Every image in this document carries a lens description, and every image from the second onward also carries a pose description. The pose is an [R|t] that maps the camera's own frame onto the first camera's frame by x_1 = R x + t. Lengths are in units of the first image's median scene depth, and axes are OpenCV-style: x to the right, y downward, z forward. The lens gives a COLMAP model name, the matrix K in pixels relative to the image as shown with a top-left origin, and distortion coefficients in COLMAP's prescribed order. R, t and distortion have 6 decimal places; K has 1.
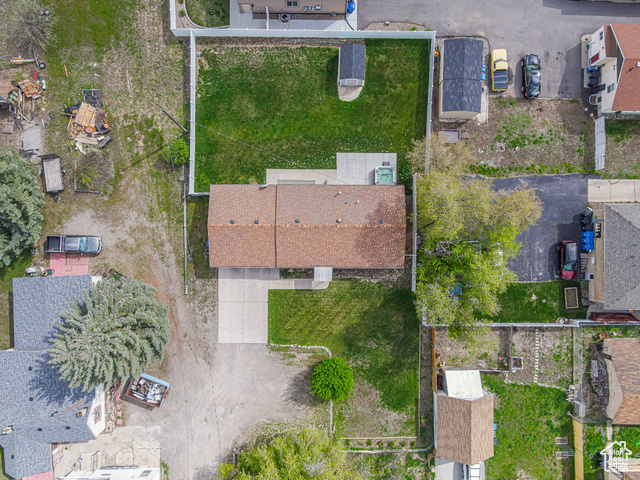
lens RADIAL K [[485.6, 0, 320.0], [0, 485.6, 240.0], [0, 0, 1]] dist [0.041826, -0.002849]
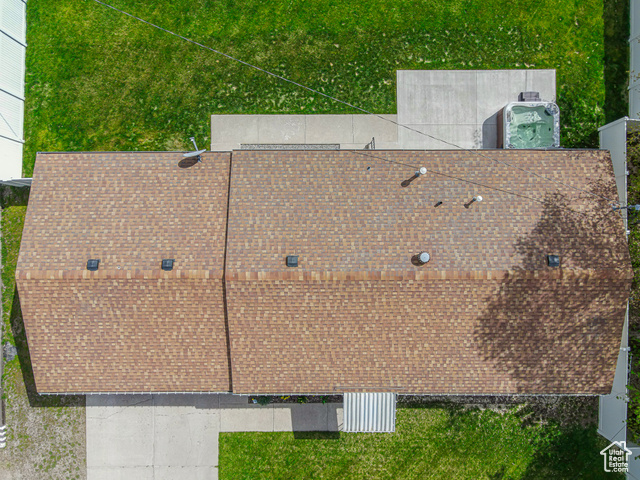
lens RADIAL K [[485.6, 0, 320.0], [0, 485.6, 240.0], [0, 0, 1]] dist [0.041826, -0.002849]
pose [[0.999907, -0.007681, -0.011308, -0.022215], [0.007739, 0.999957, 0.005095, -0.049674], [0.011268, -0.005182, 0.999923, 0.619828]]
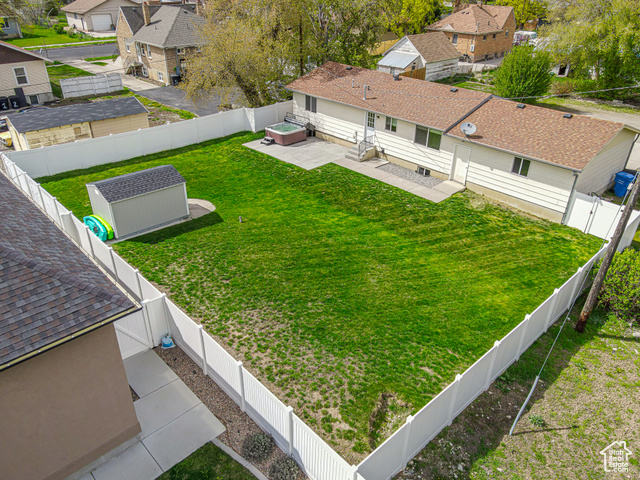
lens RADIAL K [[485.6, 0, 320.0], [0, 485.6, 240.0], [0, 0, 1]] dist [0.041826, -0.002849]
pose [[-0.688505, -0.363314, 0.627665, -0.336727], [0.724106, -0.296193, 0.622848, -0.525424], [-0.040379, 0.883330, 0.467008, 0.822588]]
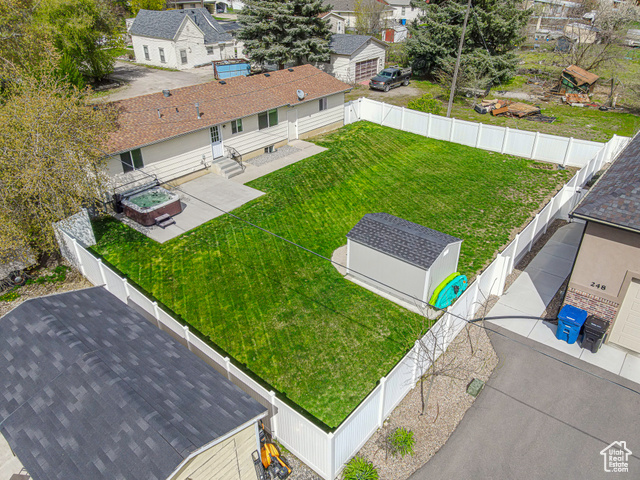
lens RADIAL K [[485.6, 0, 320.0], [0, 485.6, 240.0], [0, 0, 1]] dist [0.041826, -0.002849]
pose [[-0.631145, 0.388816, -0.671177, 0.352676], [-0.774990, -0.279999, 0.566561, -0.517926], [0.032359, 0.877737, 0.478048, 0.810075]]
